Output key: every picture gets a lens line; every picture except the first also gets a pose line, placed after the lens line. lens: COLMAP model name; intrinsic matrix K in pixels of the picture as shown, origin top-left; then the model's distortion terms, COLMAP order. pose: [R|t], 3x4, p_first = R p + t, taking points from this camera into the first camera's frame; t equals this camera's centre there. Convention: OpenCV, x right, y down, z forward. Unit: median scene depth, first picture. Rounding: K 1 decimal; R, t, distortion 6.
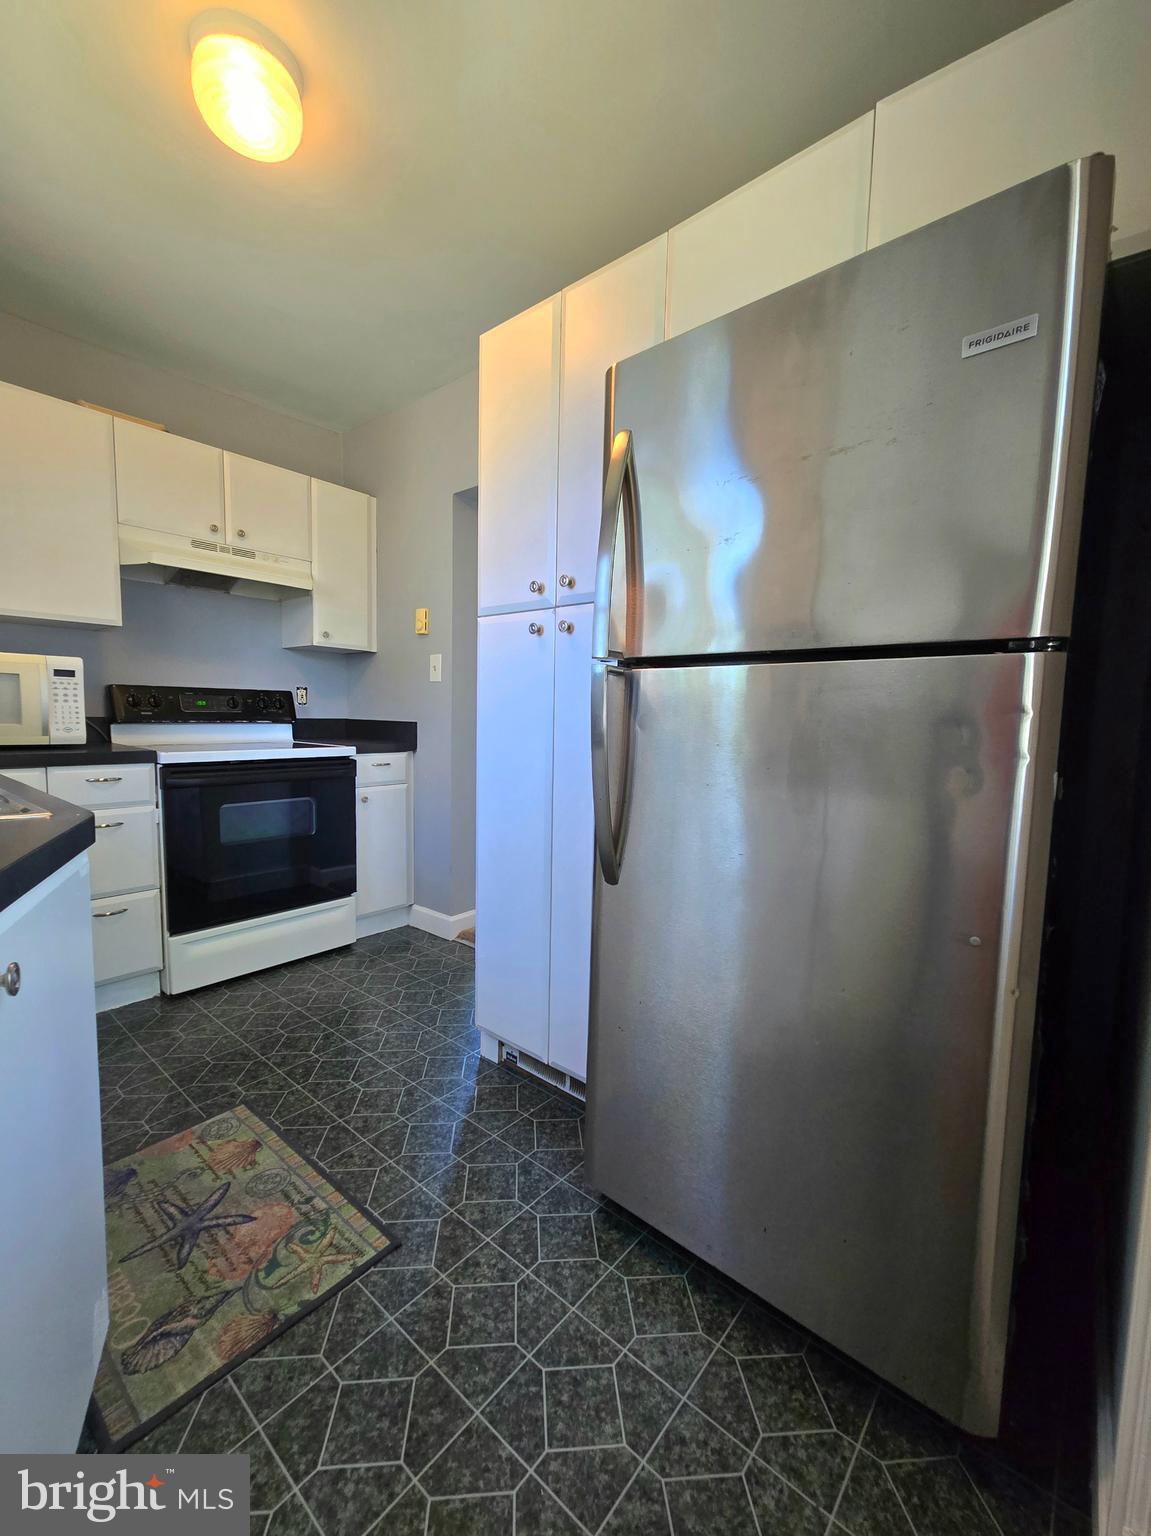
lens RADIAL K [[644.4, 0, 573.5], [0, 644.4, 767.0], [0, 0, 1]] dist [0.009504, 0.002111]
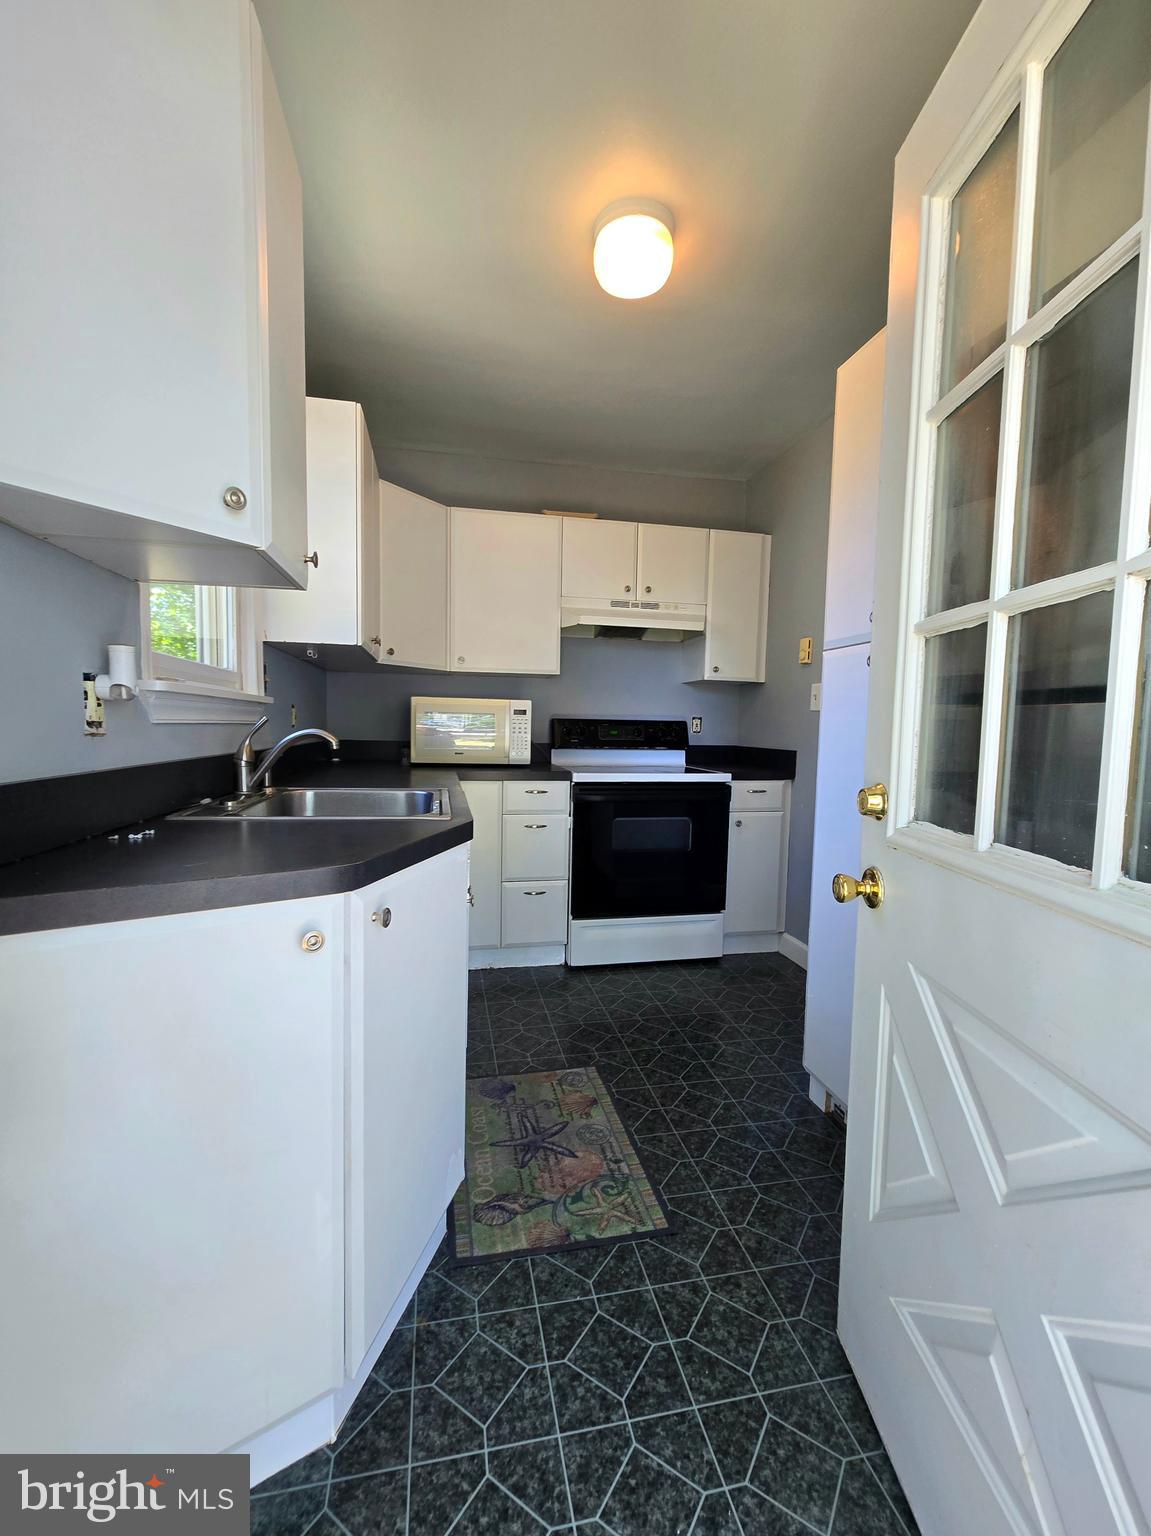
lens RADIAL K [[644.4, 0, 575.7], [0, 644.4, 772.9], [0, 0, 1]] dist [0.009504, 0.002111]
pose [[0.797145, 0.041926, -0.602330, 0.152581], [-0.056051, 0.998417, -0.004685, -0.020637], [0.601180, 0.037496, 0.798233, -0.009410]]
